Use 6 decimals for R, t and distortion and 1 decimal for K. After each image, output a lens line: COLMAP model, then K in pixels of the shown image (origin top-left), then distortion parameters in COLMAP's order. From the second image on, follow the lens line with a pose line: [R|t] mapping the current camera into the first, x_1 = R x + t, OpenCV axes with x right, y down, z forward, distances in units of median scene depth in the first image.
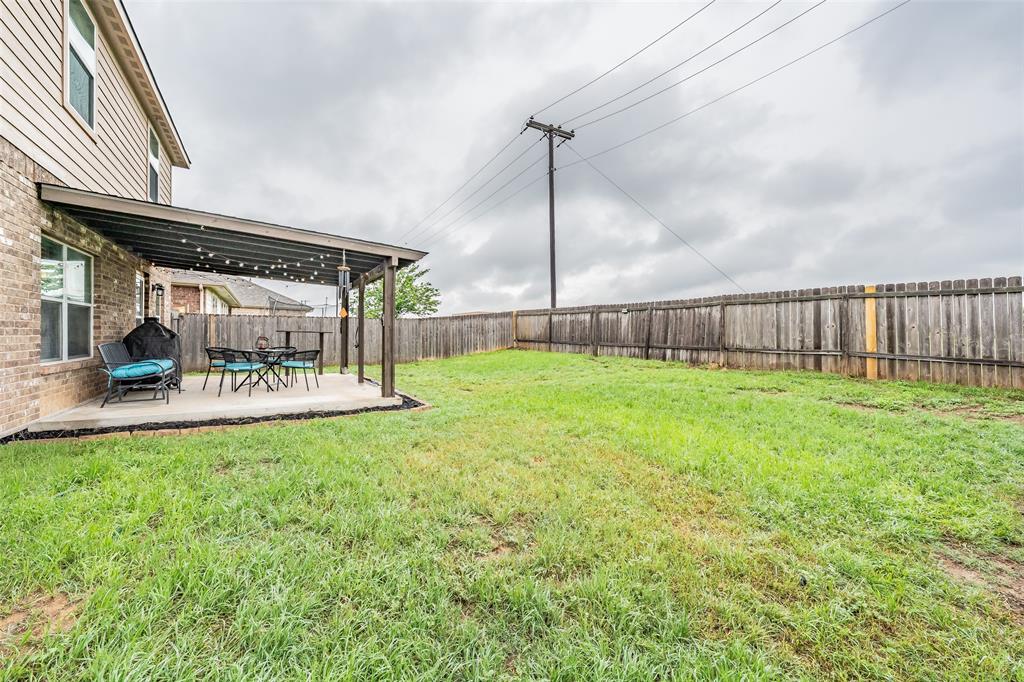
lens RADIAL K [[377.4, 0, 518.0], [0, 377.4, 337.1], [0, 0, 1]] dist [0.000945, 0.000111]
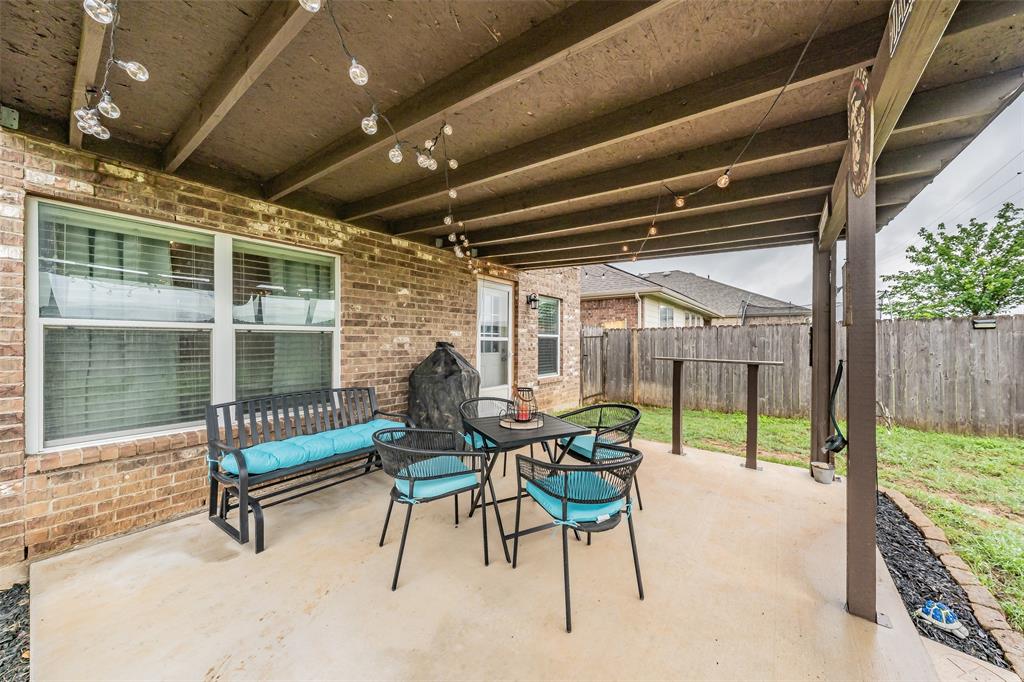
lens RADIAL K [[361.5, 0, 512.0], [0, 361.5, 341.0], [0, 0, 1]] dist [-0.002401, -0.000143]
pose [[0.328542, -0.015788, -0.944358, -0.192181], [0.002896, 0.999872, -0.015708, -0.023569], [0.944485, 0.002426, 0.328545, 0.501216]]
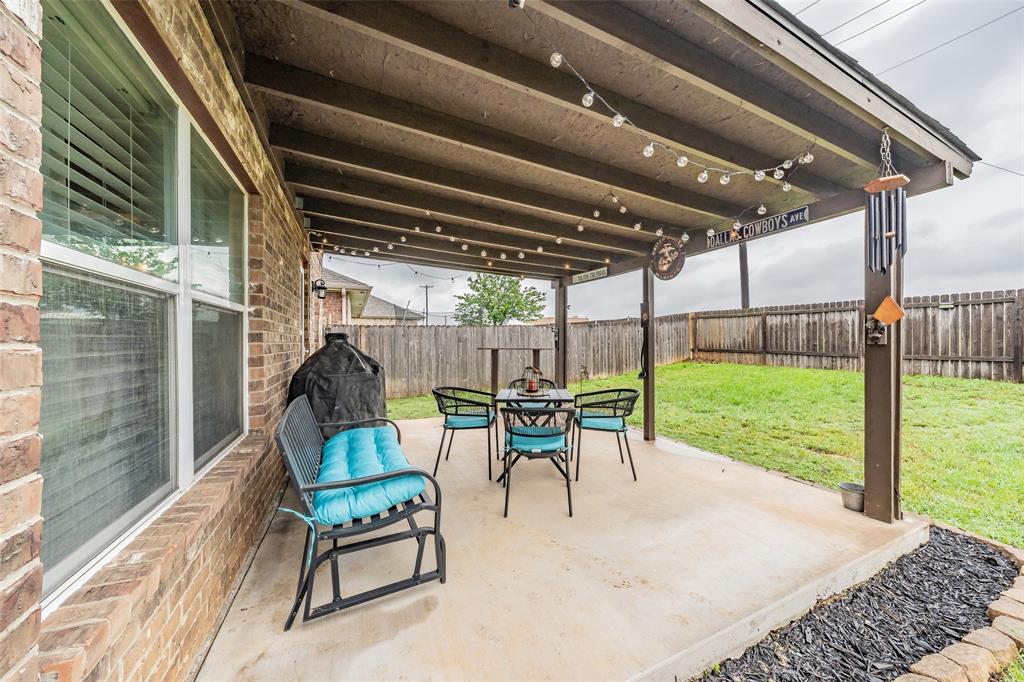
lens RADIAL K [[365.9, 0, 537.9], [0, 365.9, 335.1], [0, 0, 1]] dist [-0.001140, -0.000124]
pose [[0.991864, -0.018922, -0.125891, -0.346909], [0.016618, 0.999675, -0.019334, -0.019298], [0.126216, 0.017084, 0.991856, 0.293541]]
